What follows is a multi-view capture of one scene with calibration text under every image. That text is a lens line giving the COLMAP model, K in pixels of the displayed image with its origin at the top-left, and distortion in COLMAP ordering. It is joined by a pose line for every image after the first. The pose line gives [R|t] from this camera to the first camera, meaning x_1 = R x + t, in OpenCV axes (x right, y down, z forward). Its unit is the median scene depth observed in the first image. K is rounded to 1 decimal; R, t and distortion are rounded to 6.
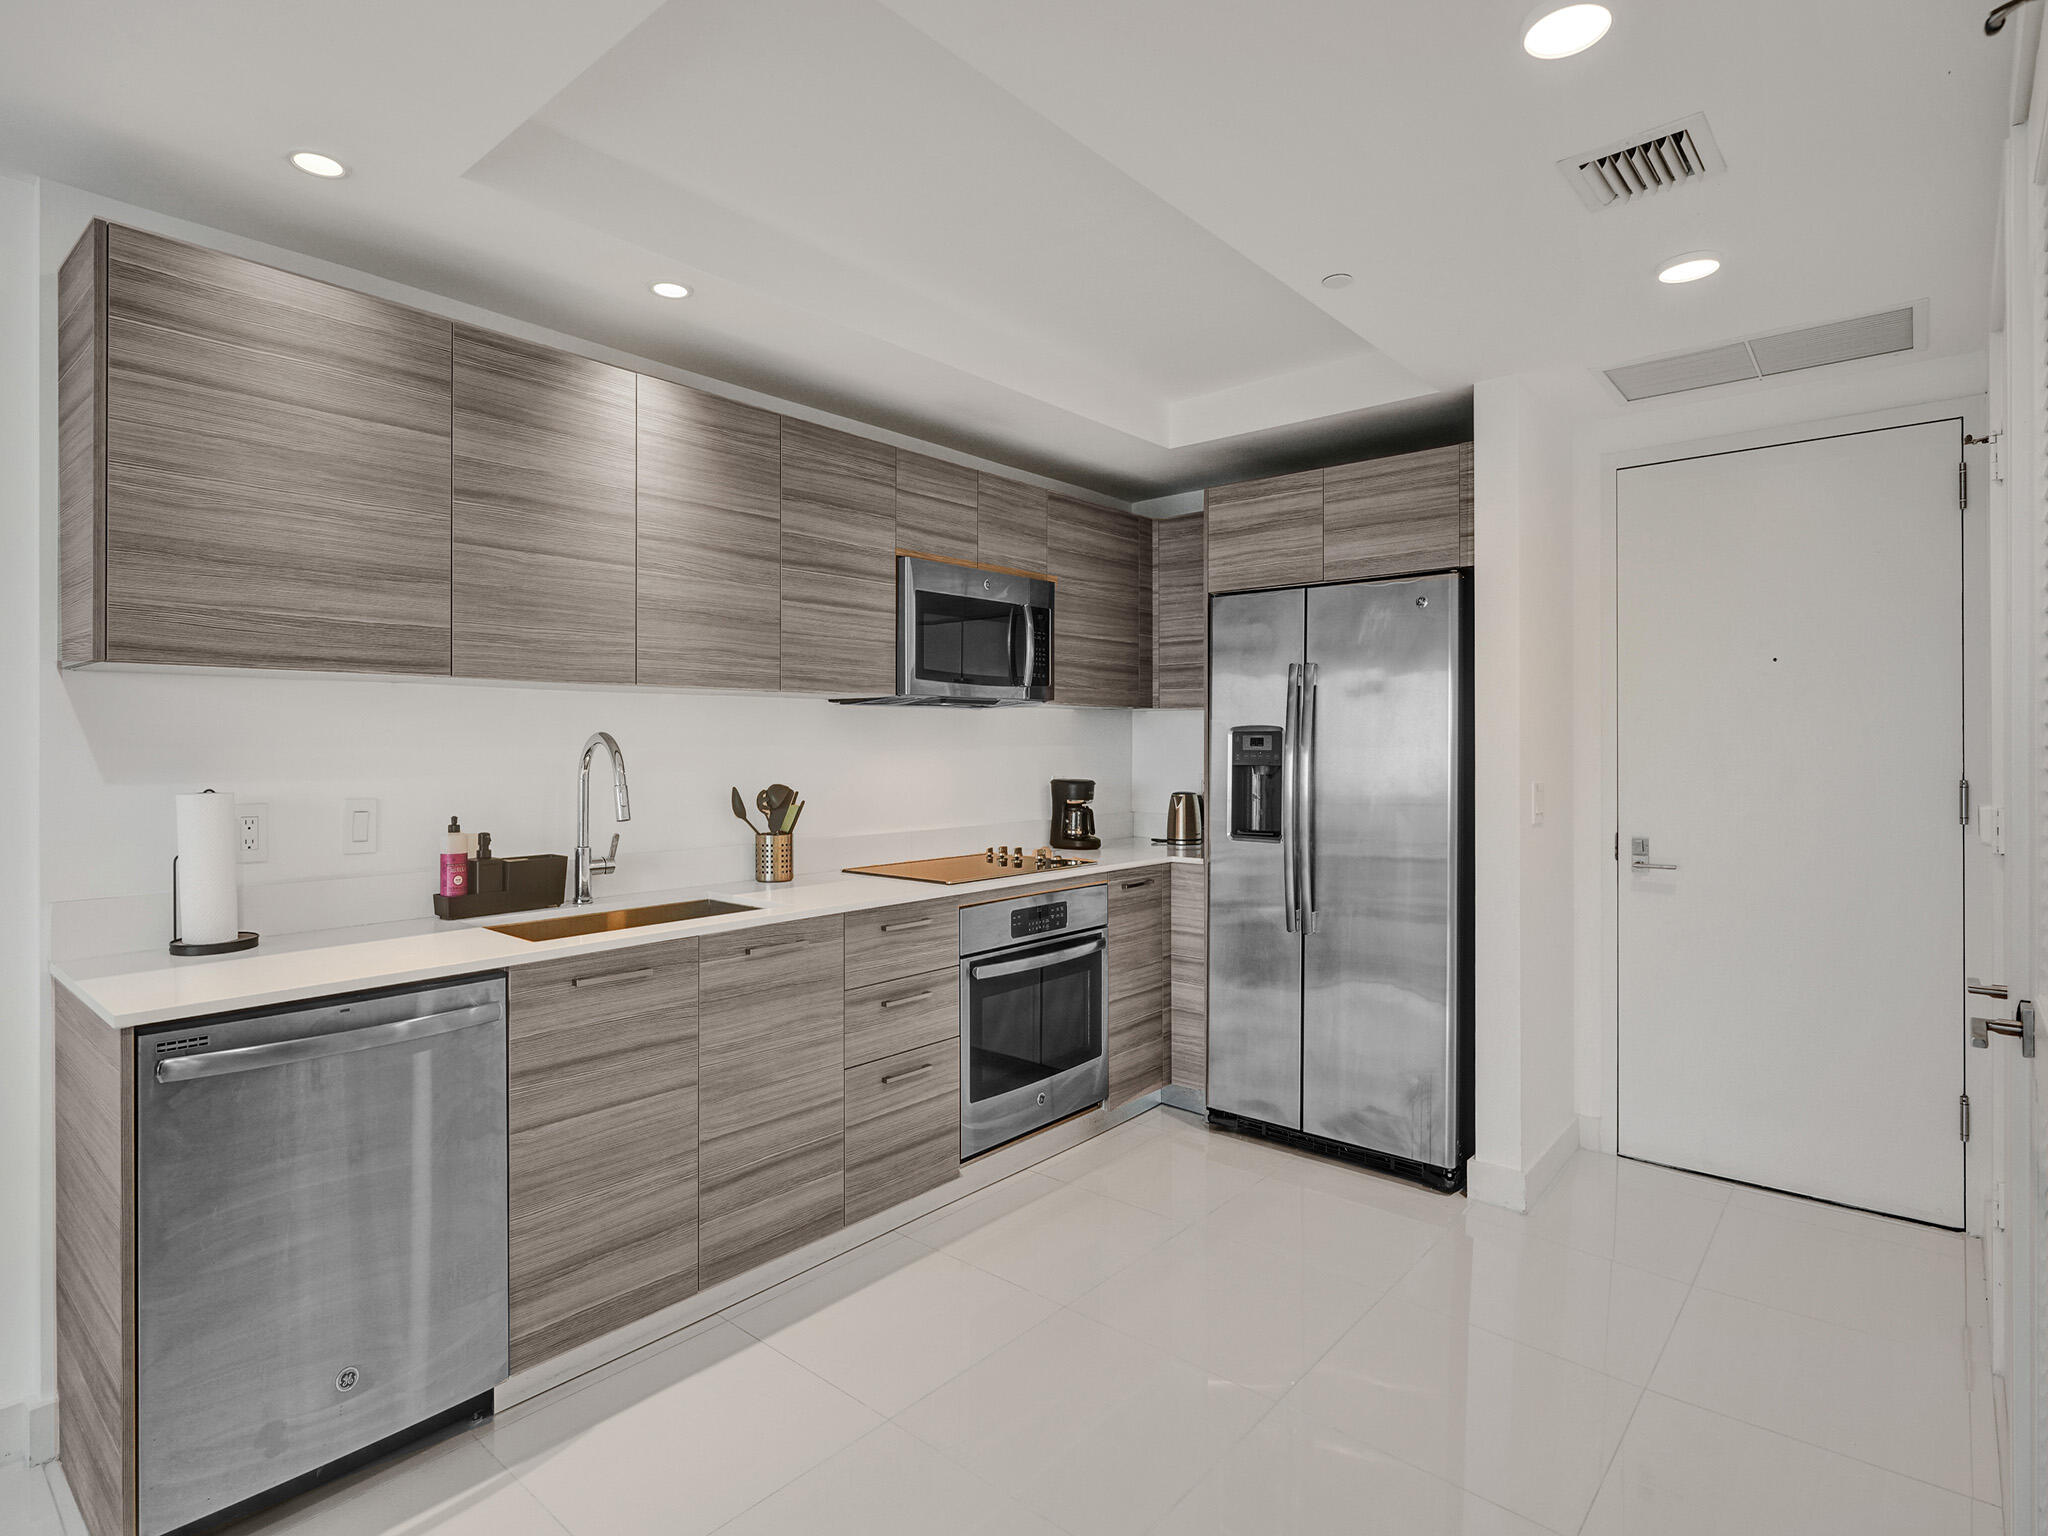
lens RADIAL K [[1081.9, 0, 1029.1], [0, 1081.9, 738.3], [0, 0, 1]] dist [-0.000771, 0.000162]
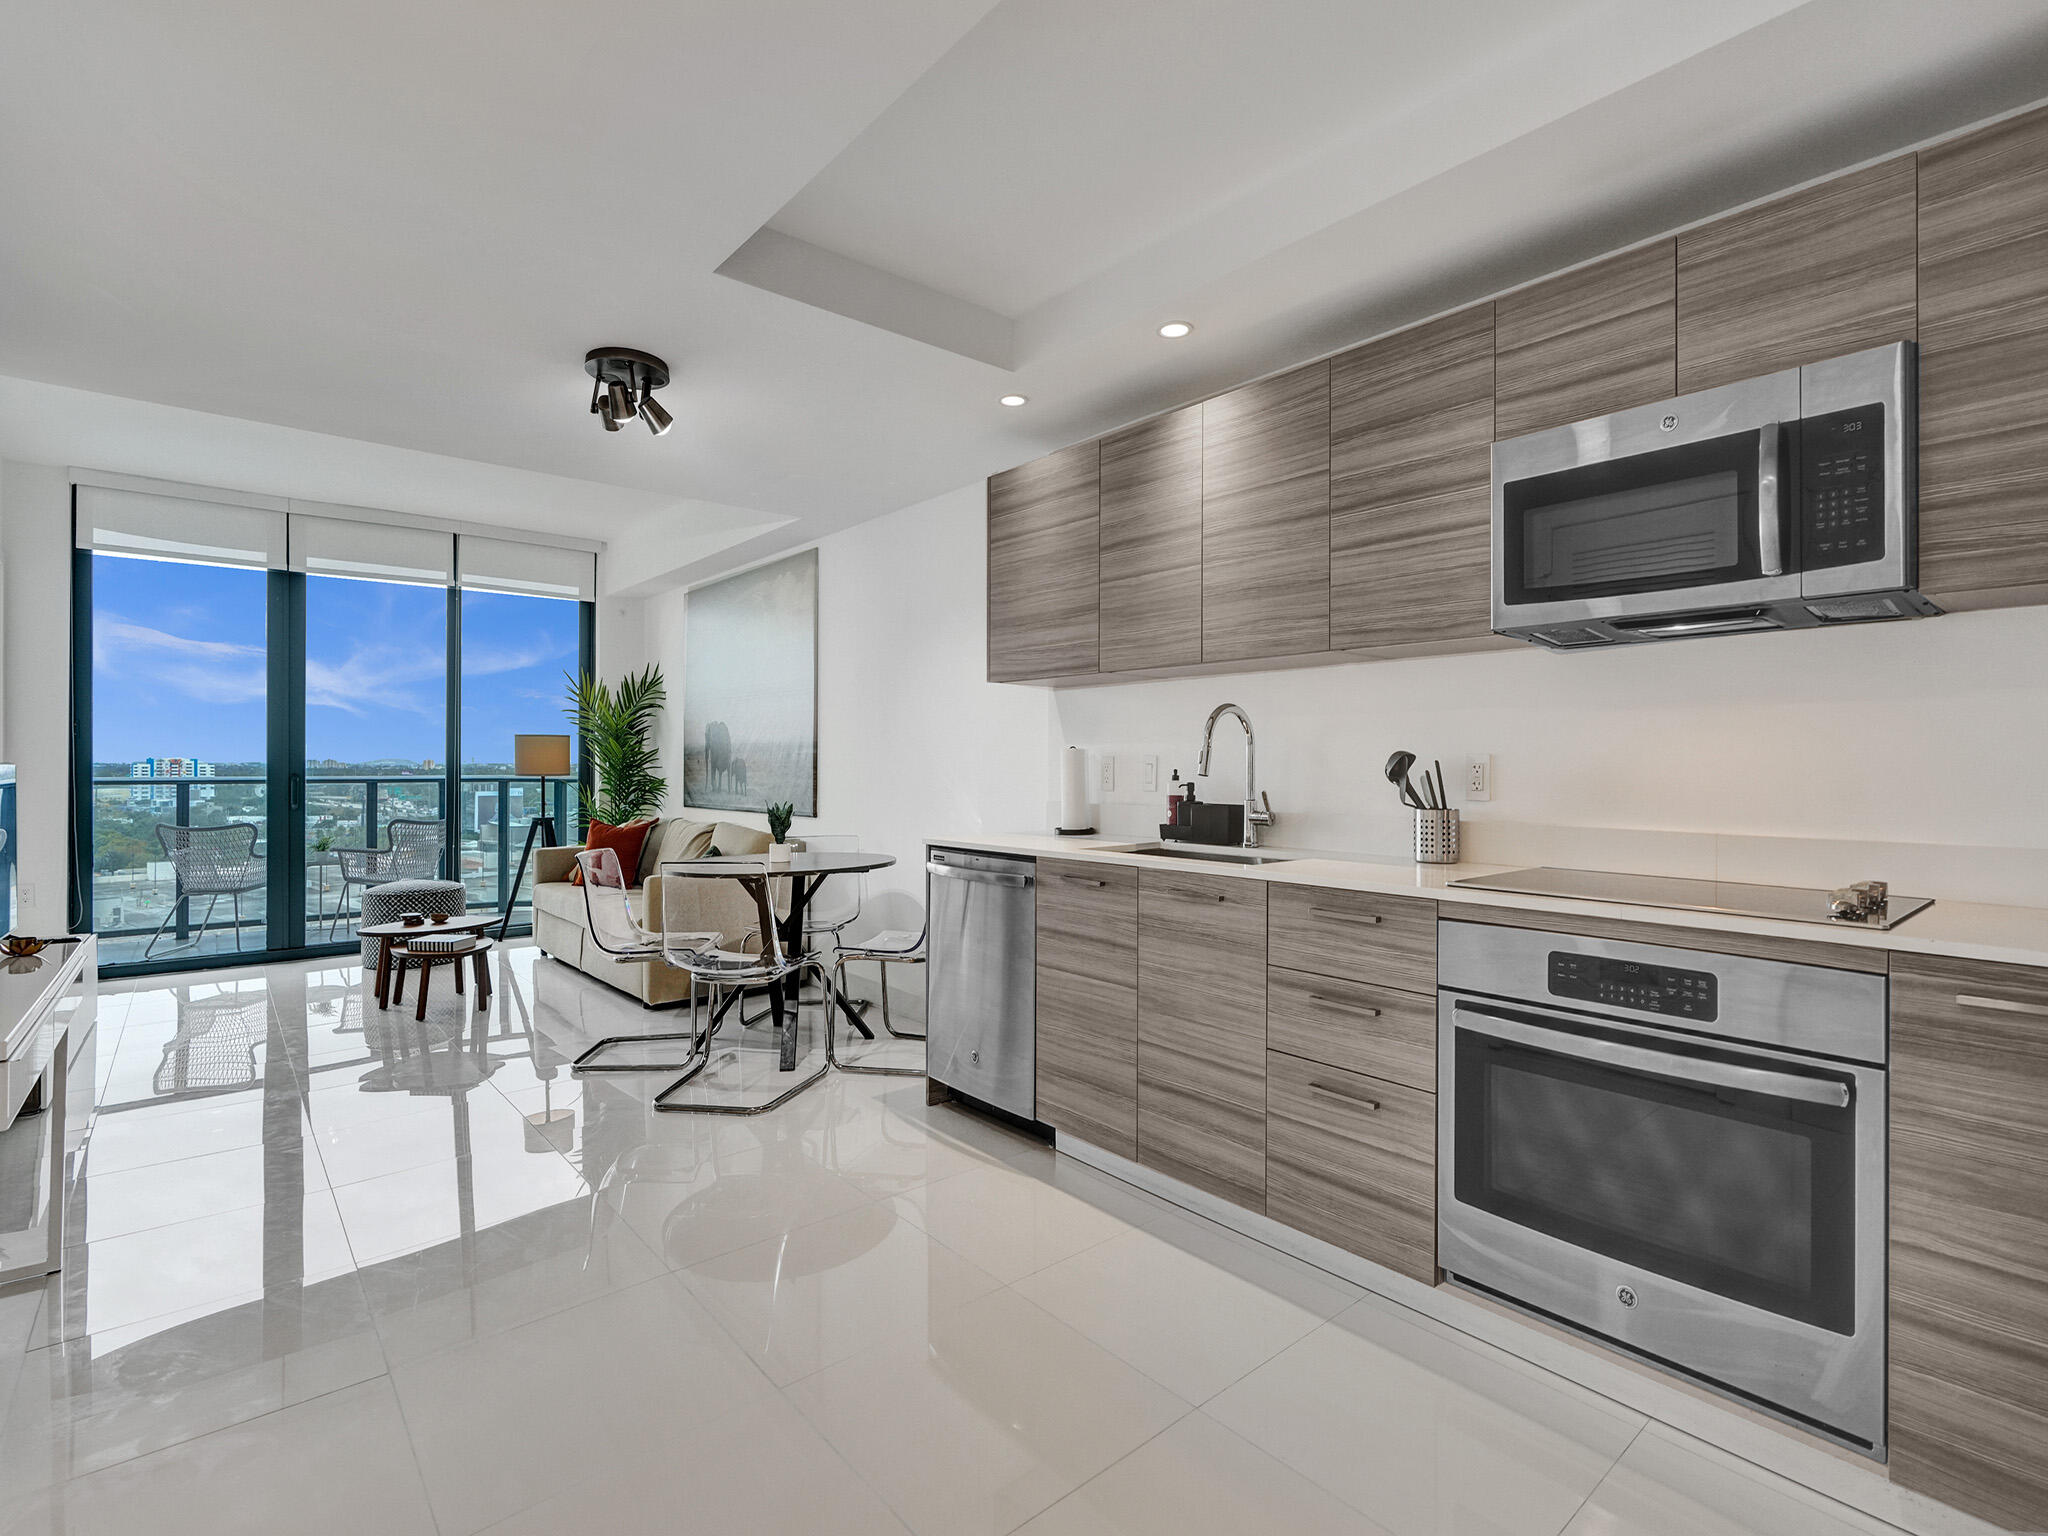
lens RADIAL K [[970.3, 0, 1032.1], [0, 970.3, 760.2], [0, 0, 1]] dist [-0.004448, 0.001225]
pose [[-0.153466, -0.002594, -0.988151, 0.613865], [0.001268, 0.999995, -0.002822, 0.052395], [0.988153, -0.001686, -0.153462, 0.825186]]
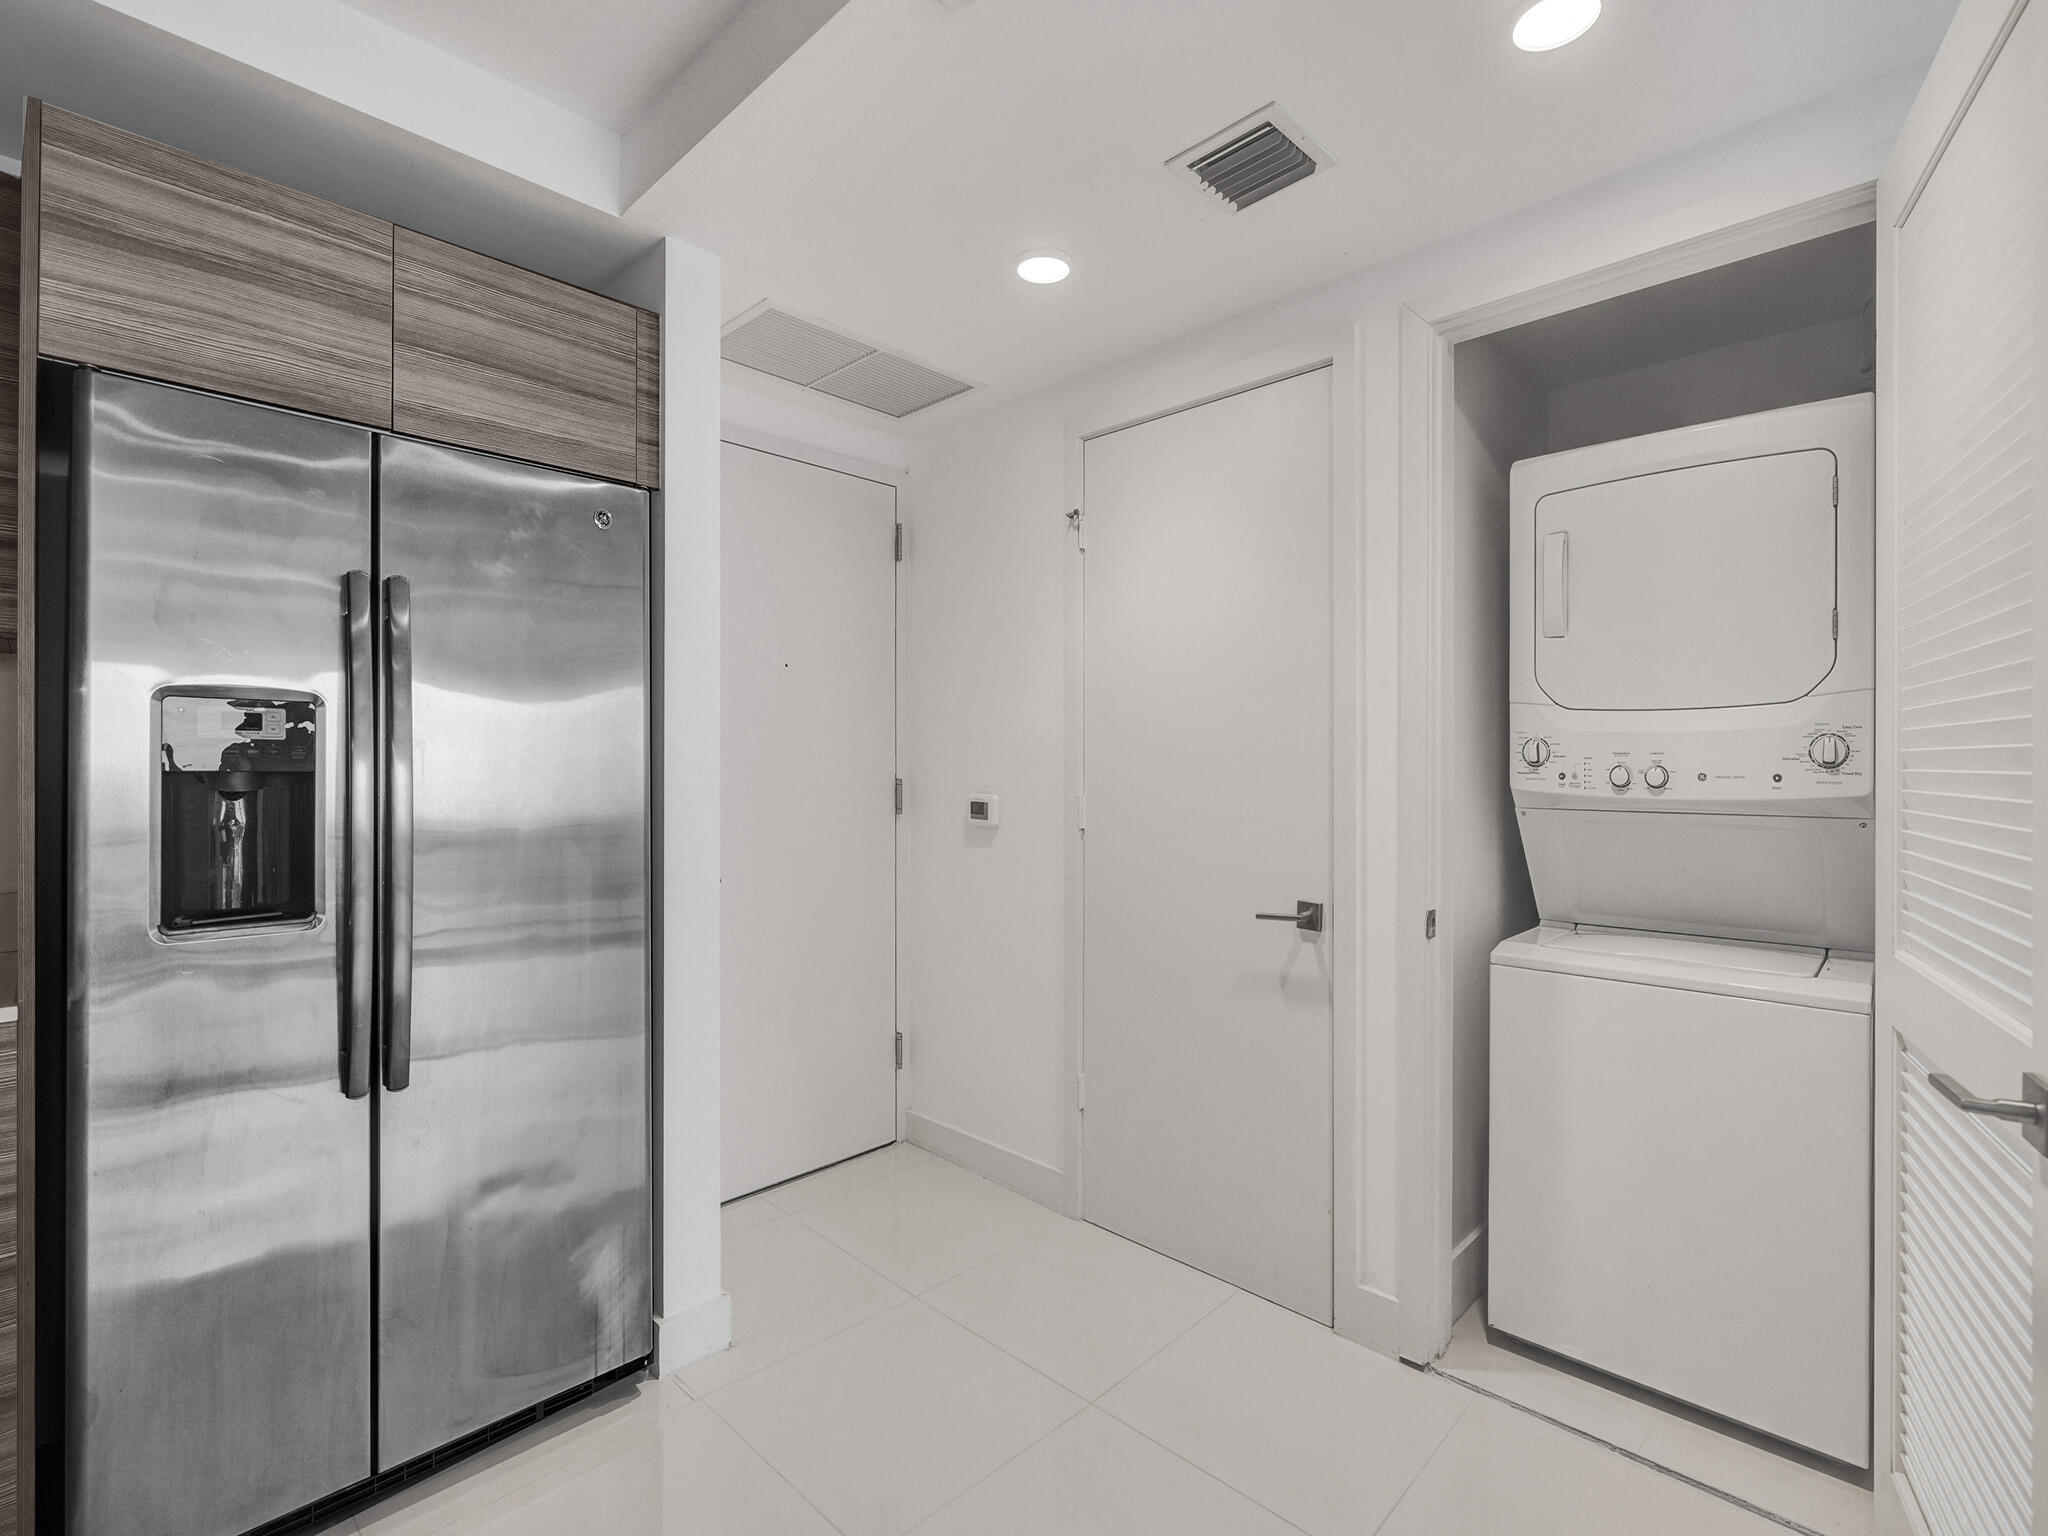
lens RADIAL K [[965.7, 0, 1030.6], [0, 965.7, 782.6], [0, 0, 1]] dist [-0.002625, -0.000037]
pose [[0.066042, -0.002476, 0.997814, -0.216721], [-0.007291, 0.999969, 0.002964, 0.031058], [-0.997790, -0.007471, 0.066021, 0.738544]]
